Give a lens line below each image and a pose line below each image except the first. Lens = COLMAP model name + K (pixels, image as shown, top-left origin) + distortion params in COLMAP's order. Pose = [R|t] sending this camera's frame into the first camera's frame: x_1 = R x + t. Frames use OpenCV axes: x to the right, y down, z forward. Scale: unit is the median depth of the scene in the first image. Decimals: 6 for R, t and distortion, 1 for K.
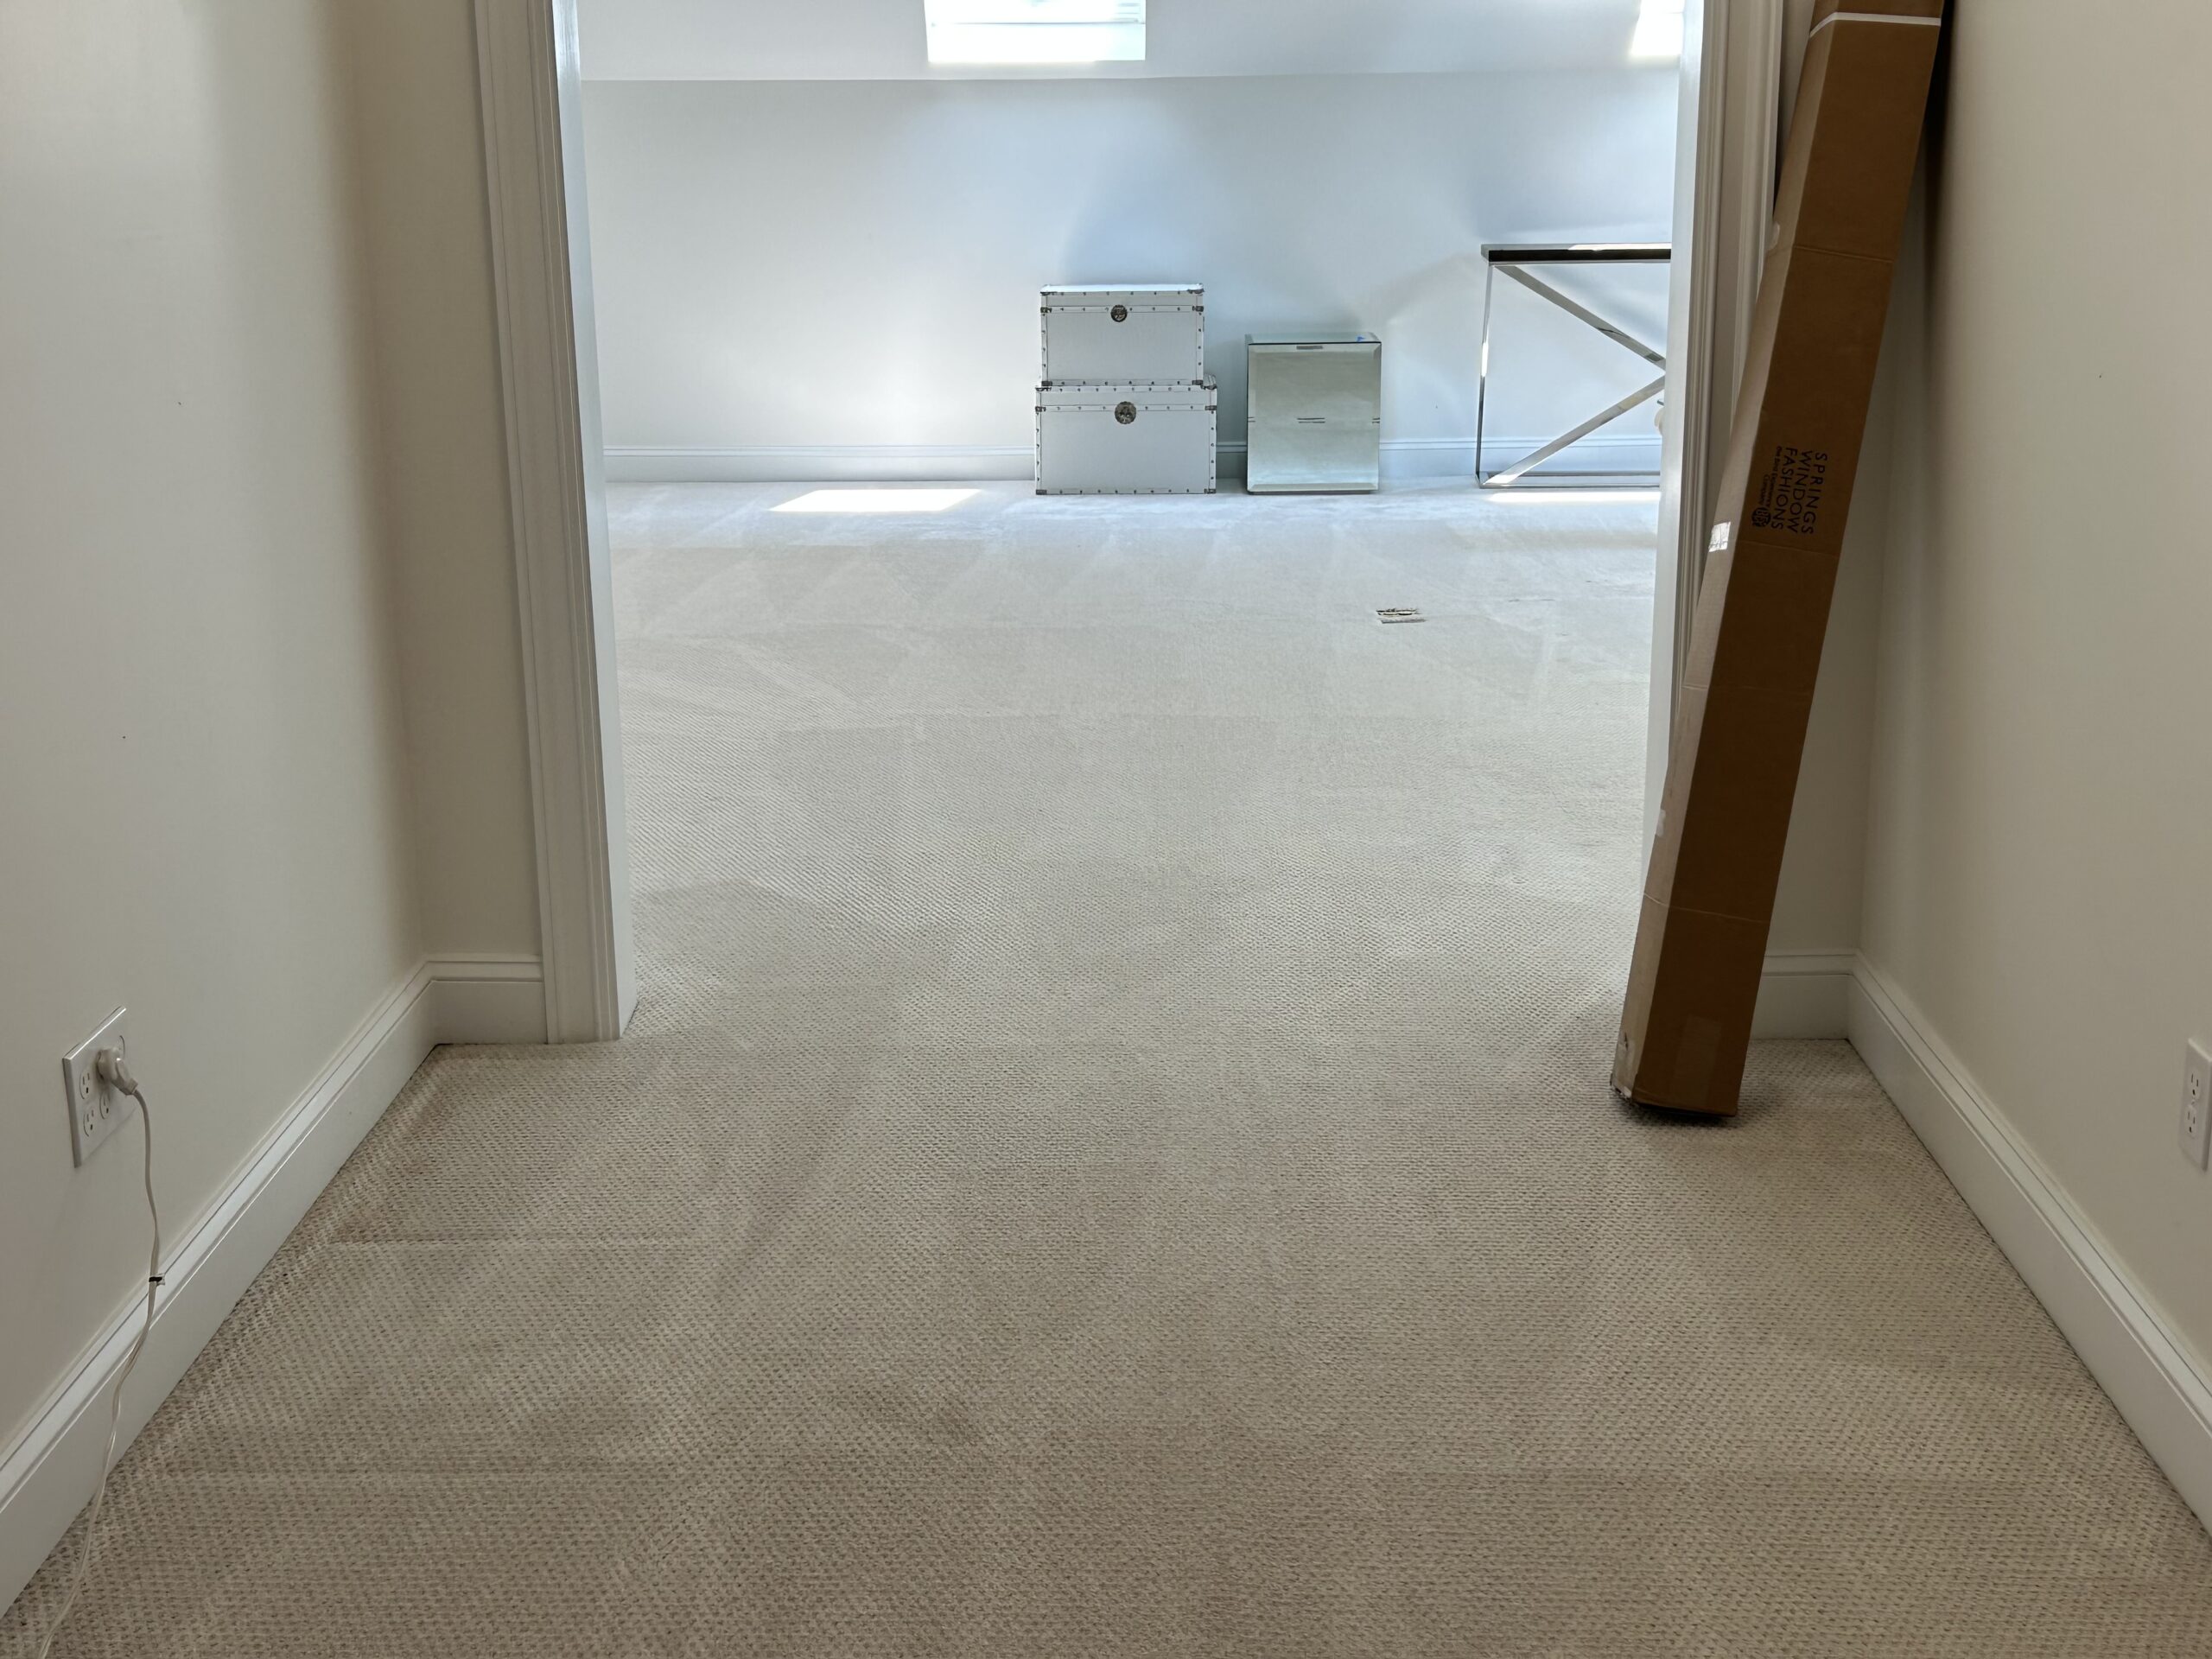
lens RADIAL K [[2744.1, 0, 1092.8], [0, 2744.1, 837.0], [0, 0, 1]] dist [0.147230, 0.000000]
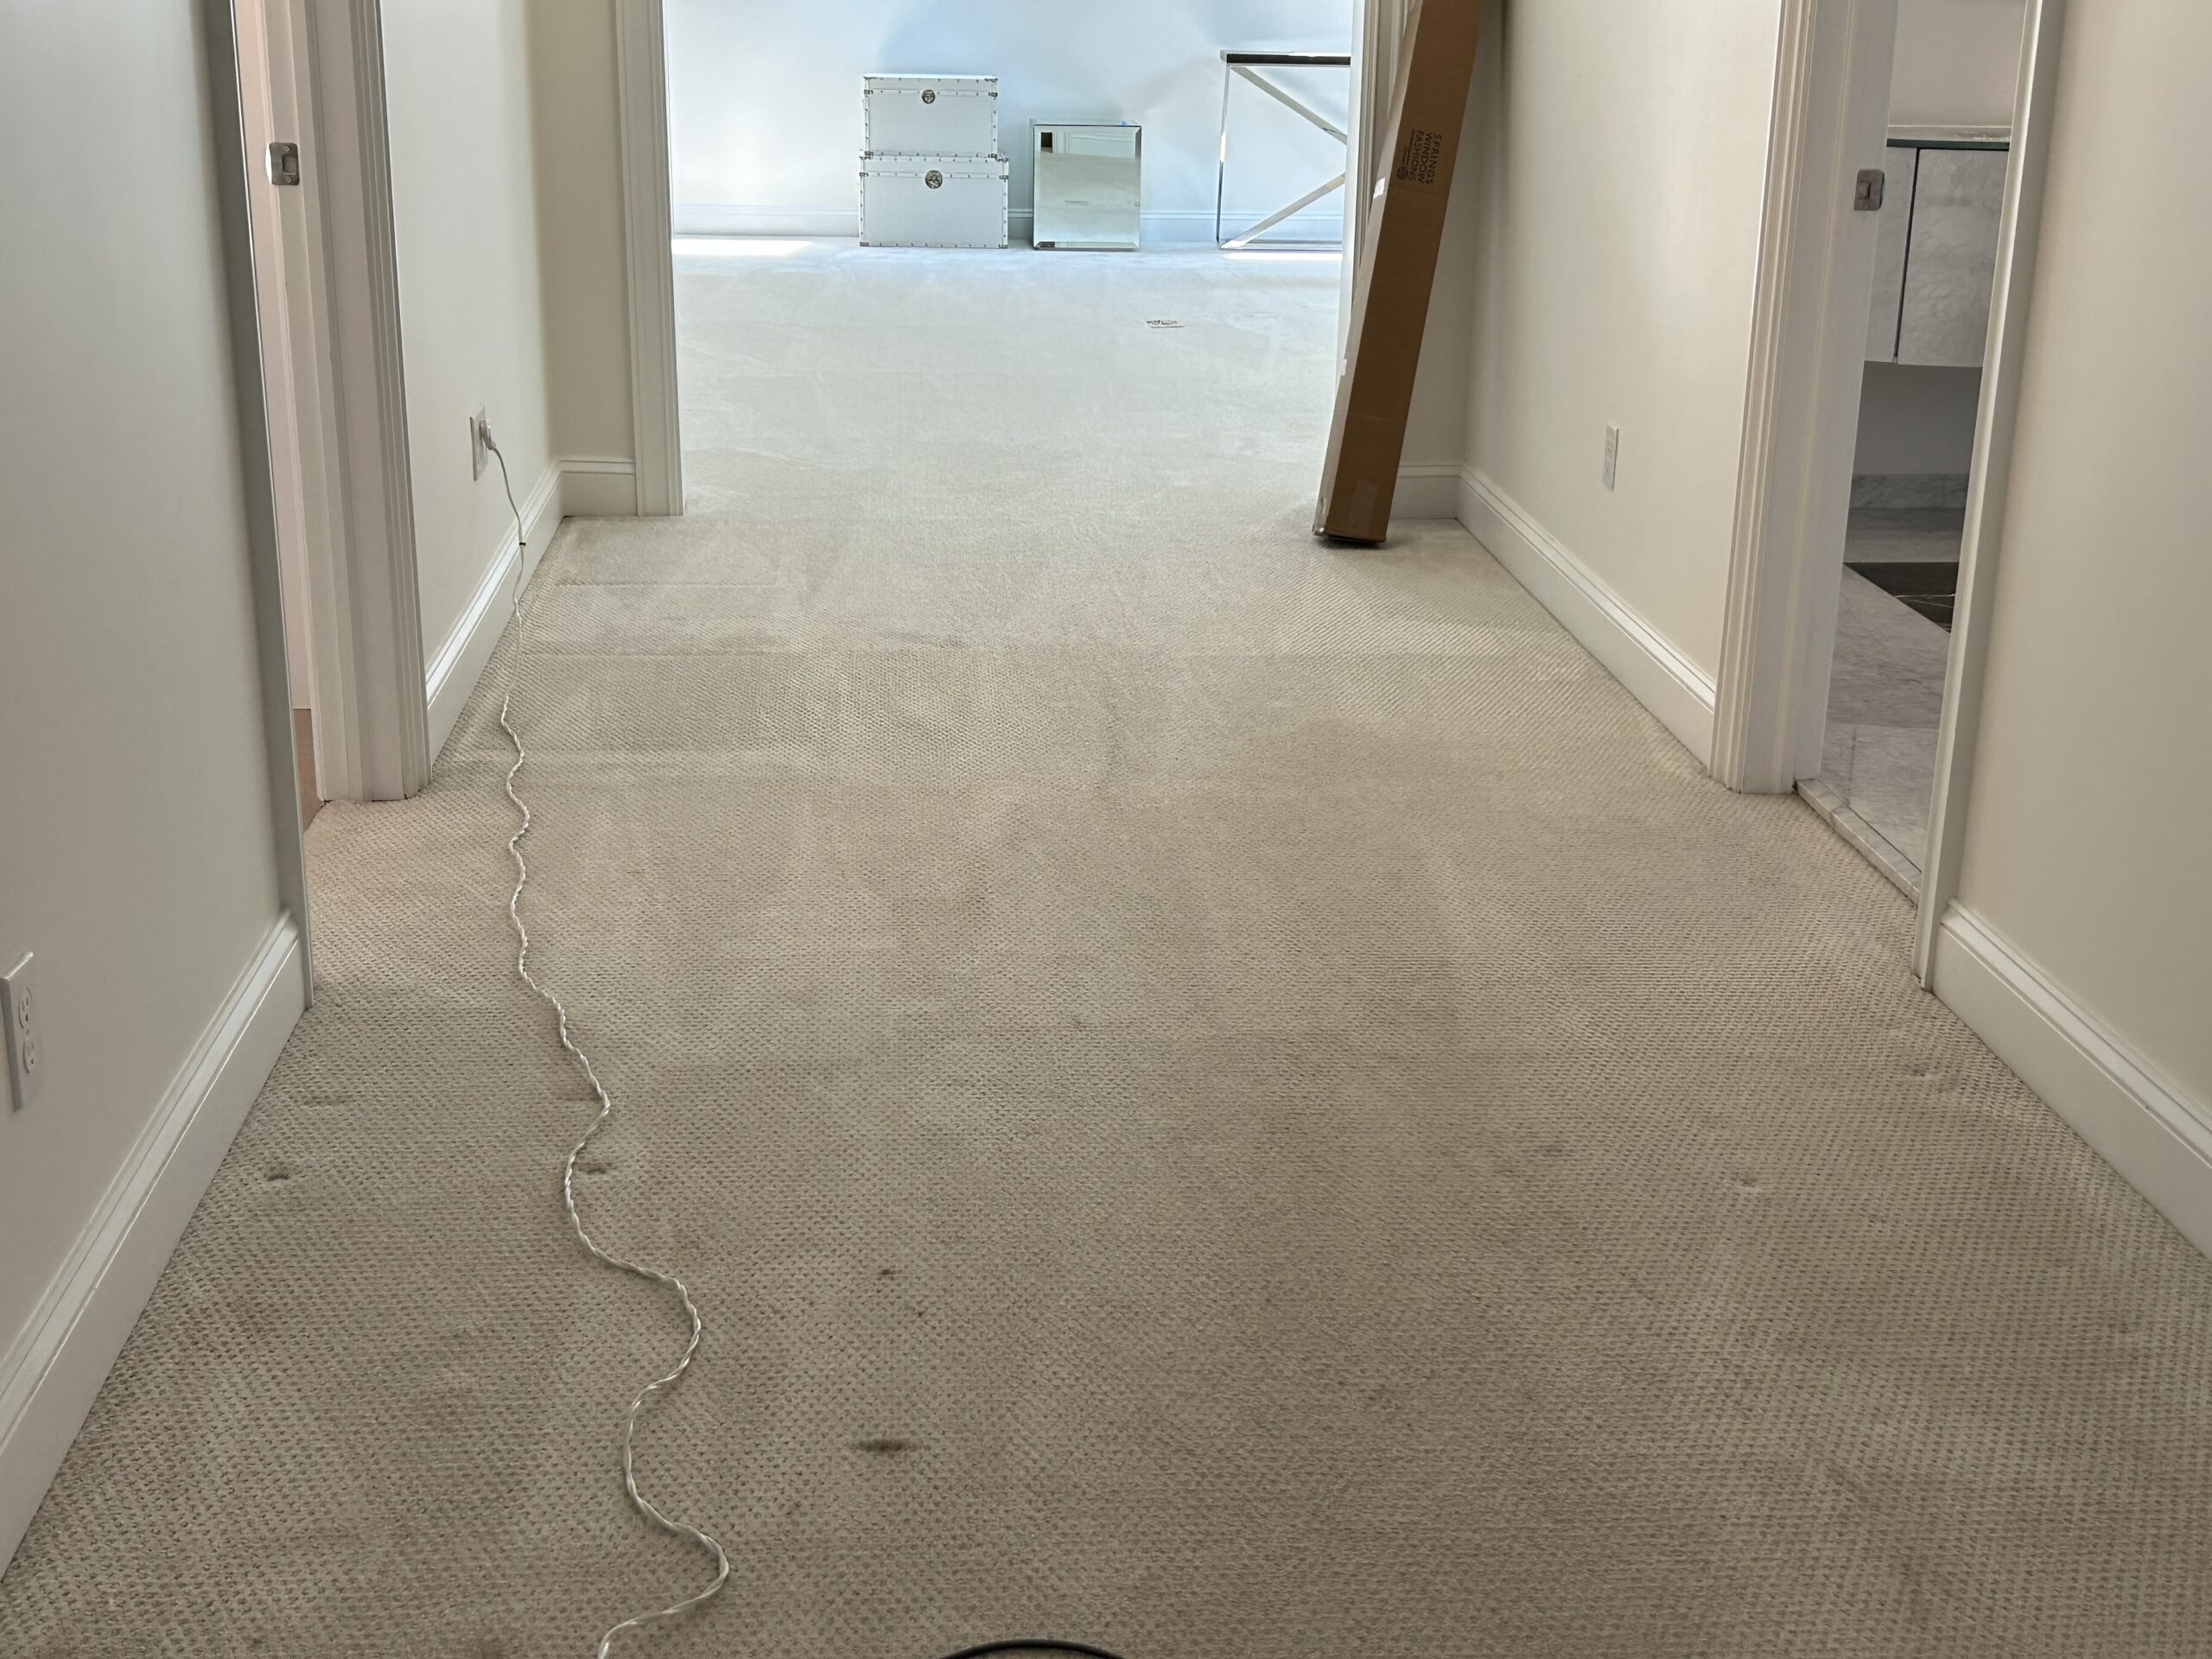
lens RADIAL K [[2744.1, 0, 1126.0], [0, 2744.1, 826.1], [0, 0, 1]] dist [0.147230, 0.000000]
pose [[0.993688, -0.003718, 0.112116, -0.050044], [-0.001664, 0.998852, 0.047876, 0.087369], [-0.112165, -0.047760, 0.992541, -0.289752]]
